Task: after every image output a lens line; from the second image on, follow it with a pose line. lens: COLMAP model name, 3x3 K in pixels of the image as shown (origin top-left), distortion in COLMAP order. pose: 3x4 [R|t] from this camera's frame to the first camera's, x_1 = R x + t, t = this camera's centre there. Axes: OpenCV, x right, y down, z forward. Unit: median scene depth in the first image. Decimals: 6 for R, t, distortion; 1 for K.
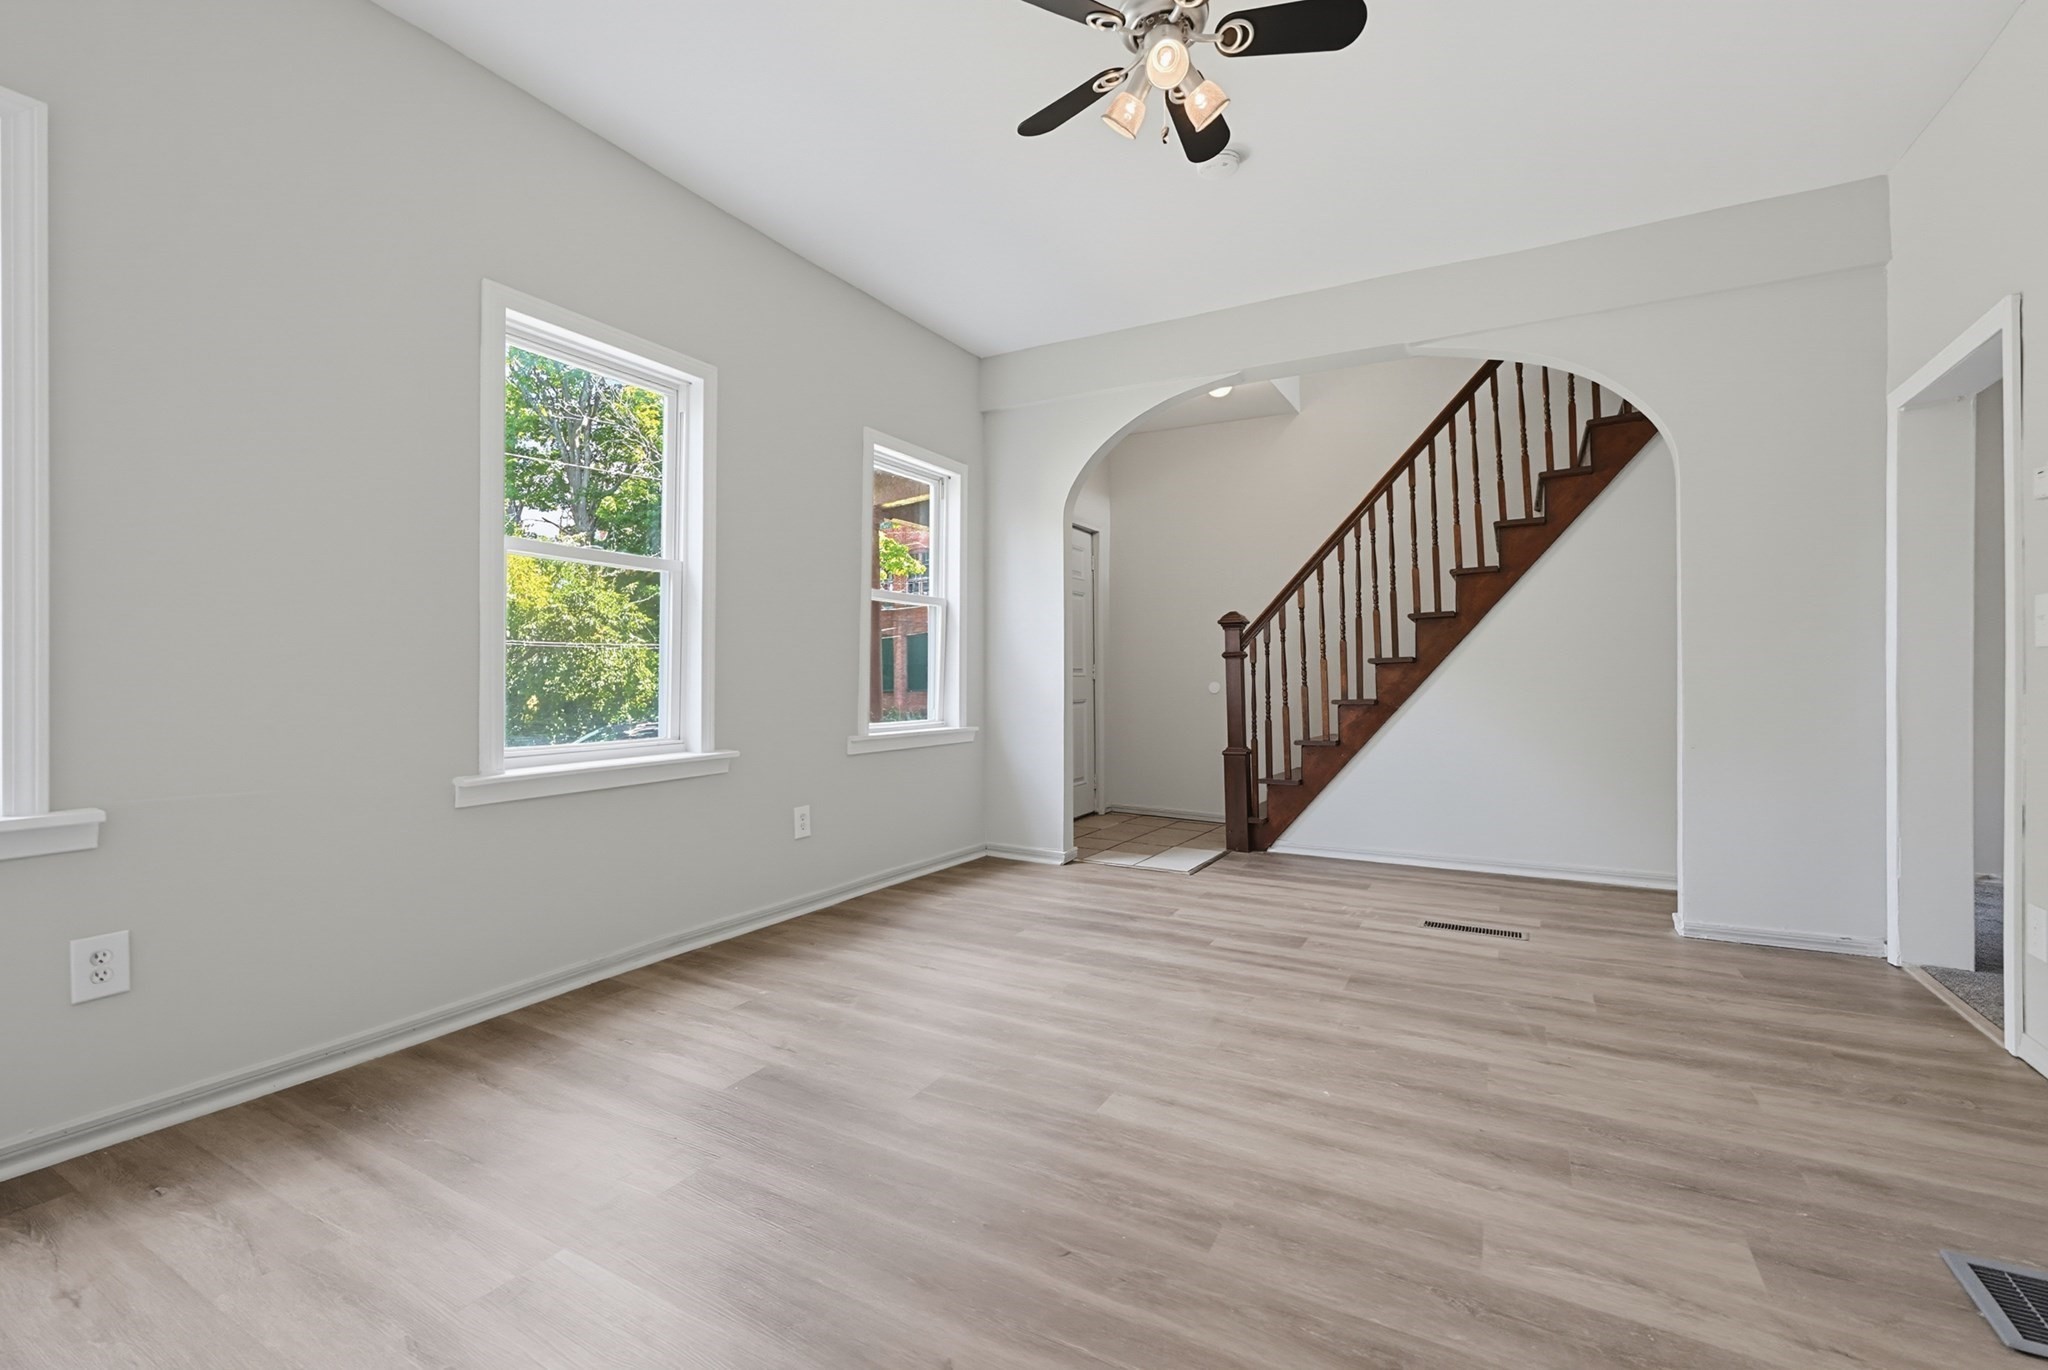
lens RADIAL K [[889.7, 0, 1030.1], [0, 889.7, 679.9], [0, 0, 1]] dist [-0.001416, 0.000365]
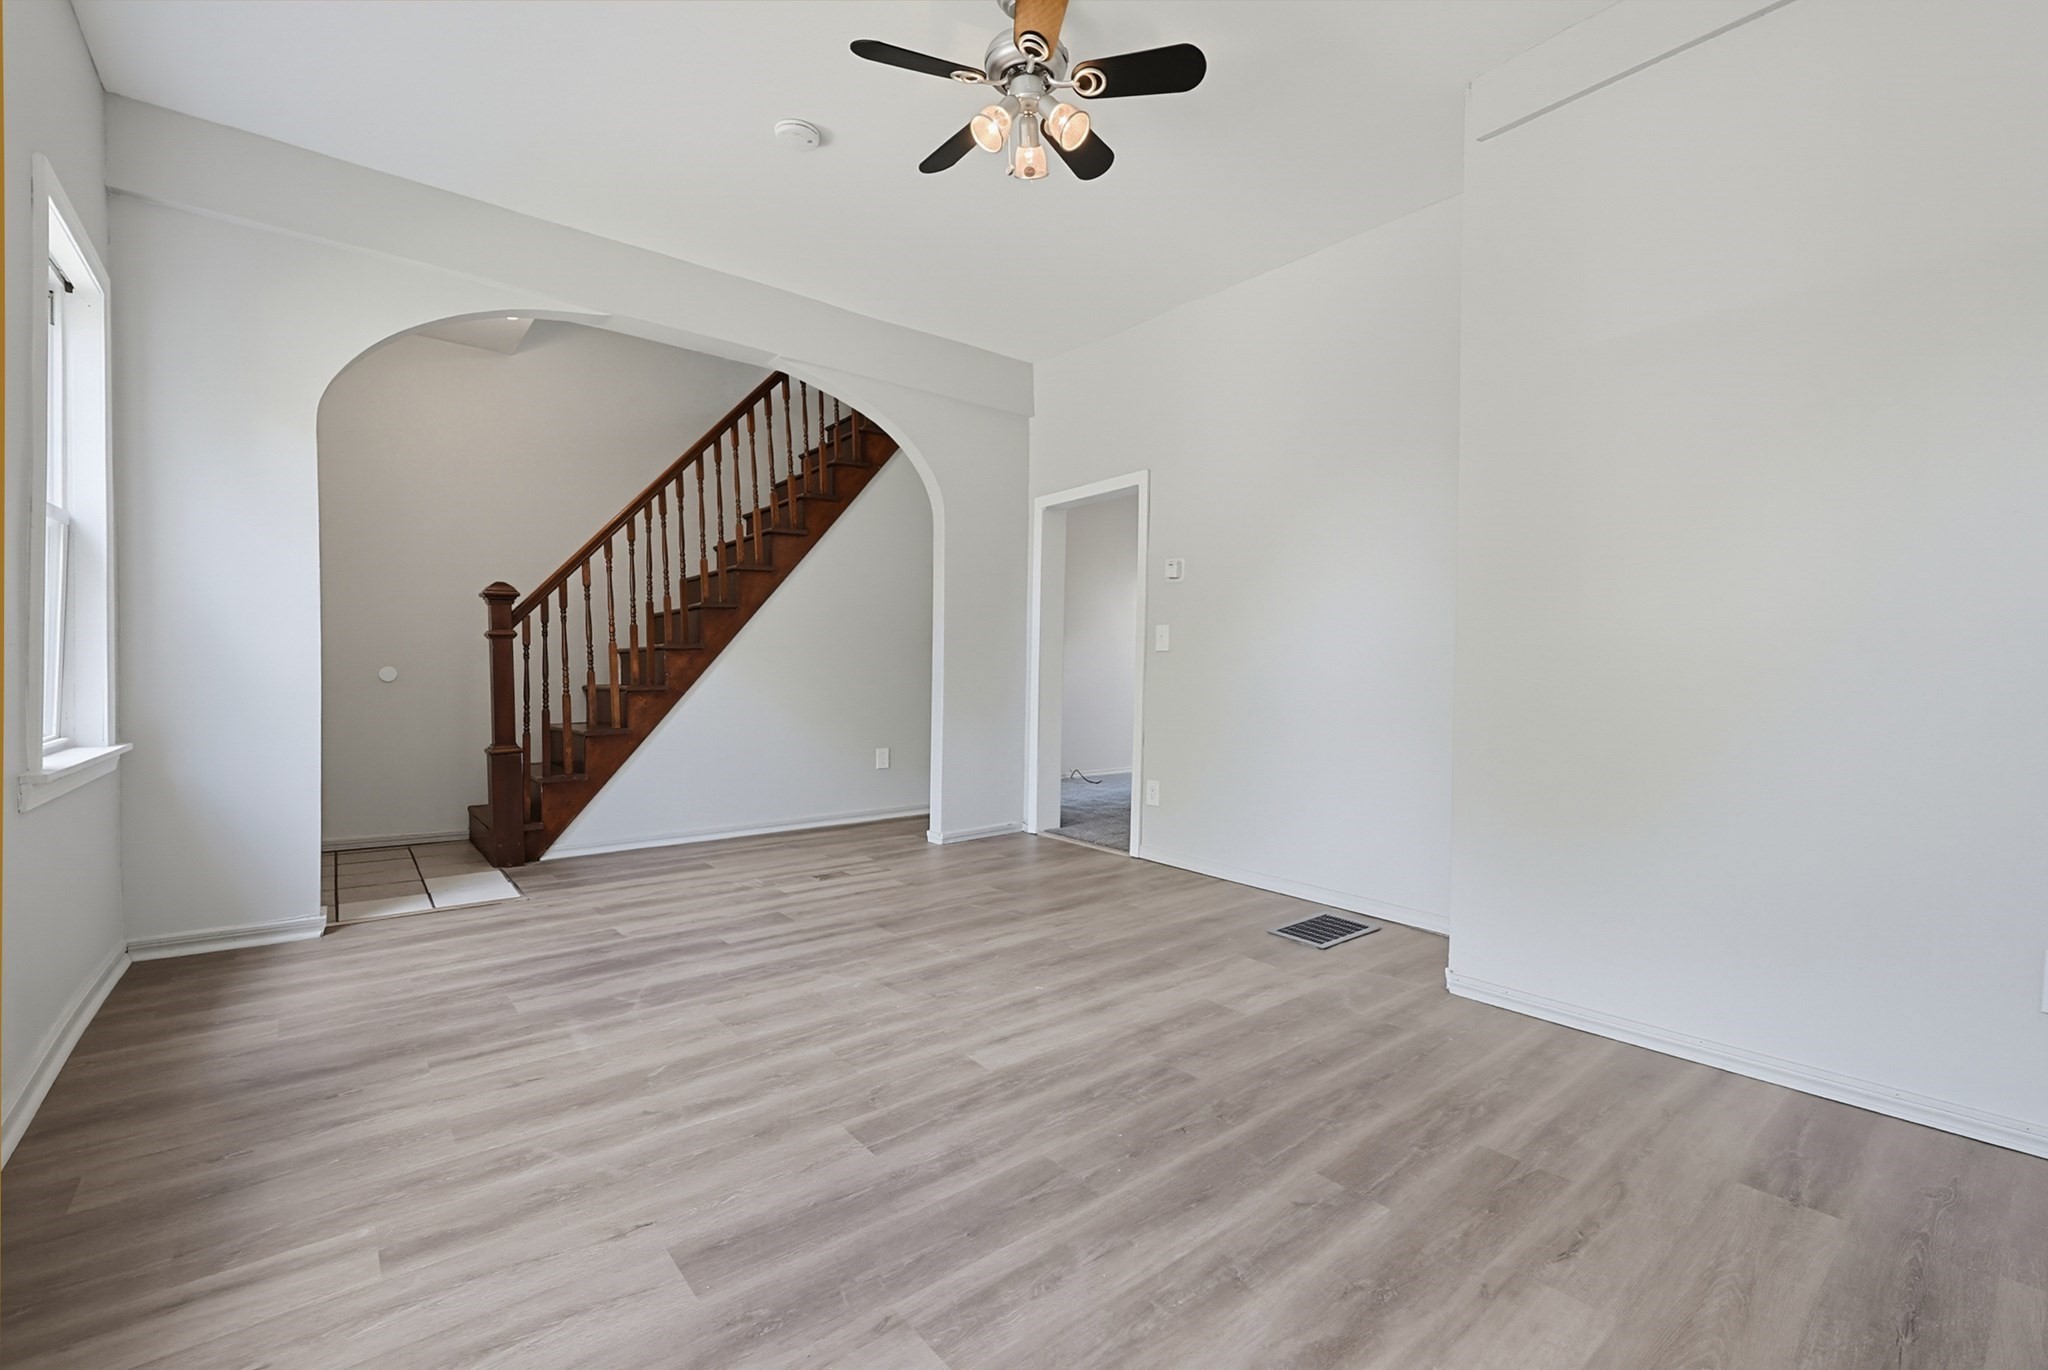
lens RADIAL K [[888.4, 0, 1024.0], [0, 888.4, 685.0], [0, 0, 1]] dist [-0.001660, 0.000197]
pose [[0.360937, -0.016743, 0.932440, -0.588008], [-0.003848, 0.999804, 0.019442, 0.002510], [-0.932582, -0.010605, 0.360801, 0.383421]]
